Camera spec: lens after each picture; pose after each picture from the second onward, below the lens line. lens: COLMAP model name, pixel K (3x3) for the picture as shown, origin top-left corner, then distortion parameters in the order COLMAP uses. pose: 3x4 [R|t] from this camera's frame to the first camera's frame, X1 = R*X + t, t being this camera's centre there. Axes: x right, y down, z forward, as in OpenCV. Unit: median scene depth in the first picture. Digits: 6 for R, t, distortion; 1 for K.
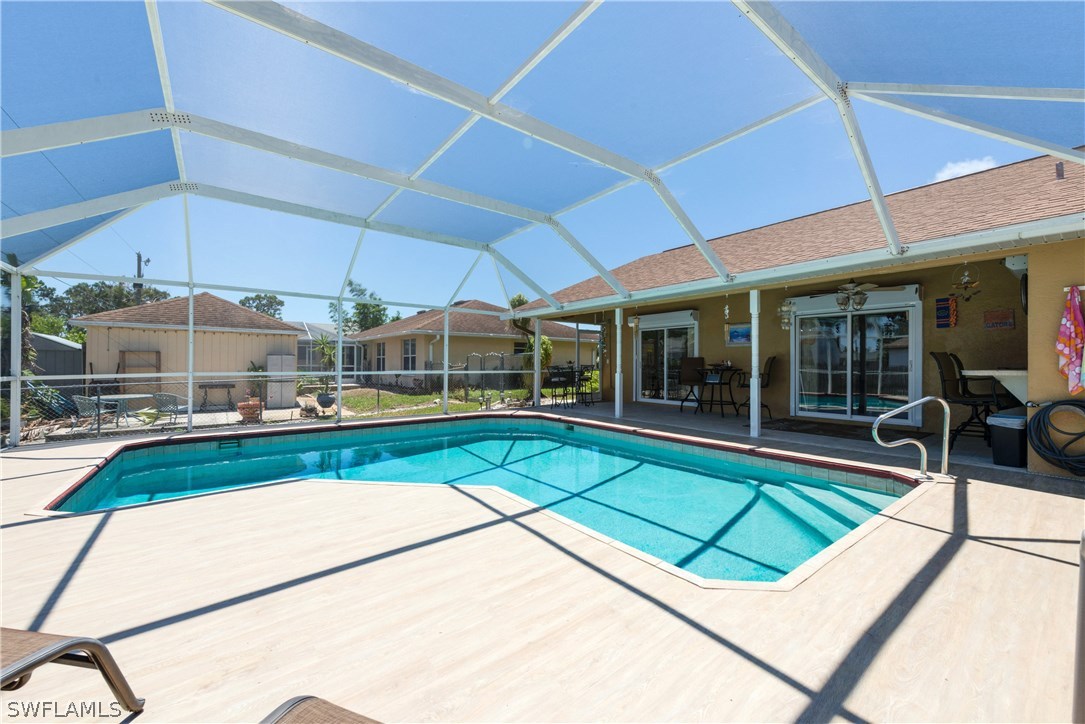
lens RADIAL K [[422.1, 0, 542.4], [0, 422.1, 363.3], [0, 0, 1]] dist [0.017368, -0.005998]
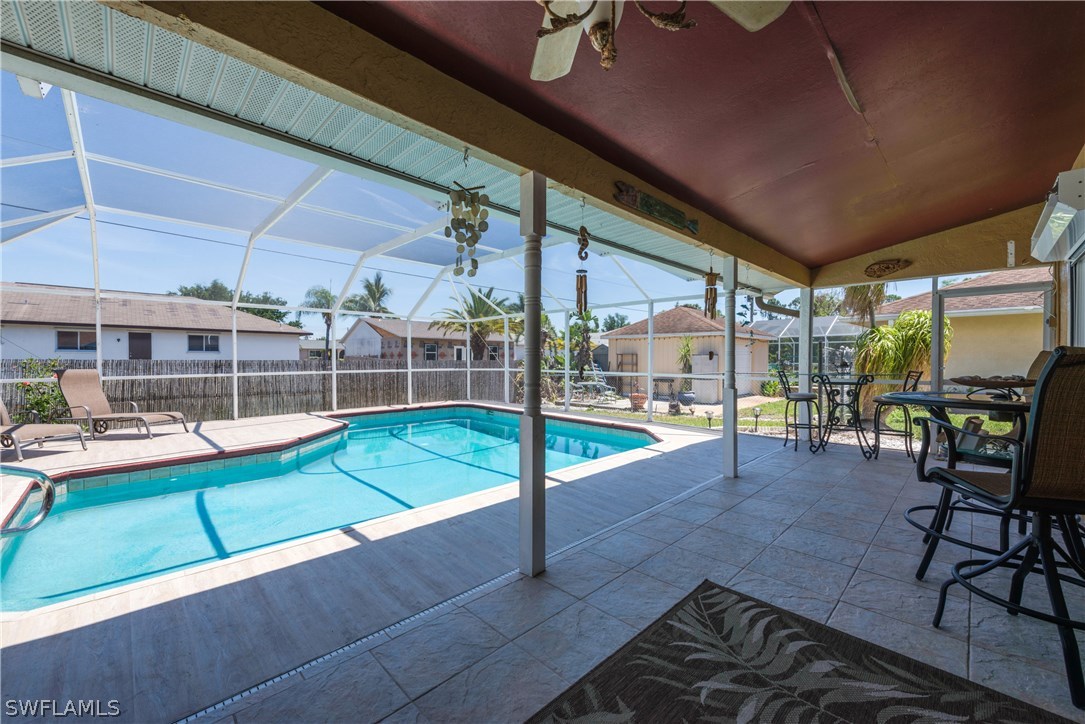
lens RADIAL K [[422.1, 0, 542.4], [0, 422.1, 363.3], [0, 0, 1]] dist [0.017368, -0.005998]
pose [[0.121138, 0.007604, -0.992607, 0.523129], [-0.001562, 0.999971, 0.007470, -0.007189], [0.992634, 0.000646, 0.121146, 0.583423]]
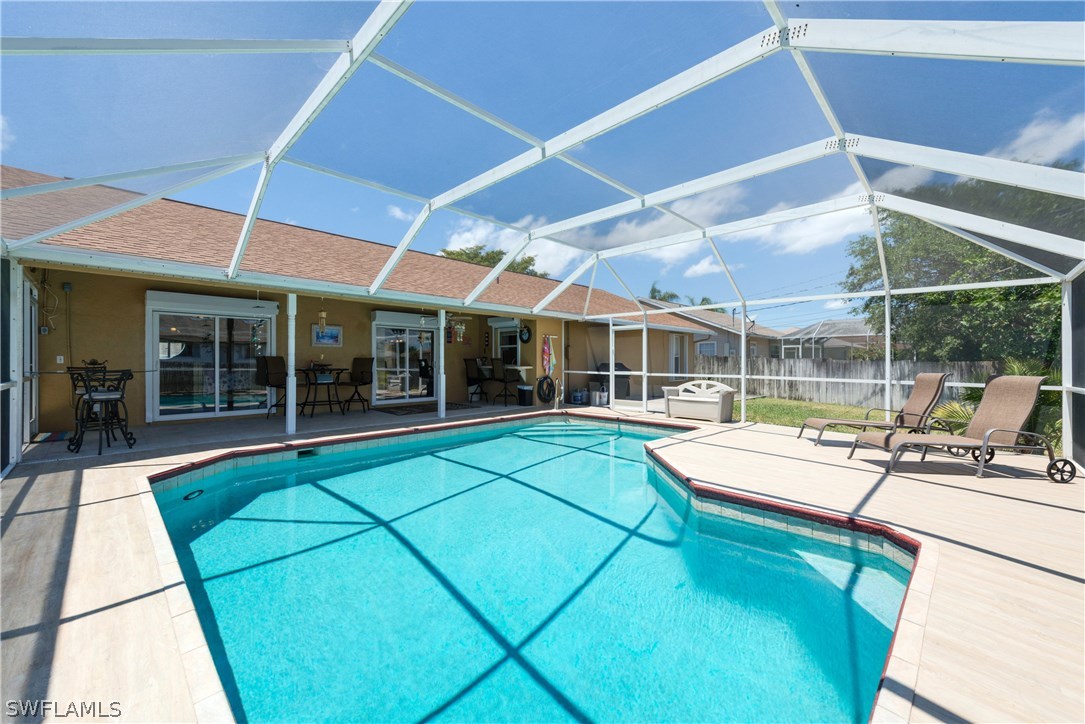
lens RADIAL K [[422.1, 0, 542.4], [0, 422.1, 363.3], [0, 0, 1]] dist [0.017368, -0.005998]
pose [[-0.137925, -0.004524, 0.990432, -0.533438], [-0.001319, 0.999990, 0.004384, -0.004807], [-0.990442, -0.000702, -0.137930, 0.523108]]
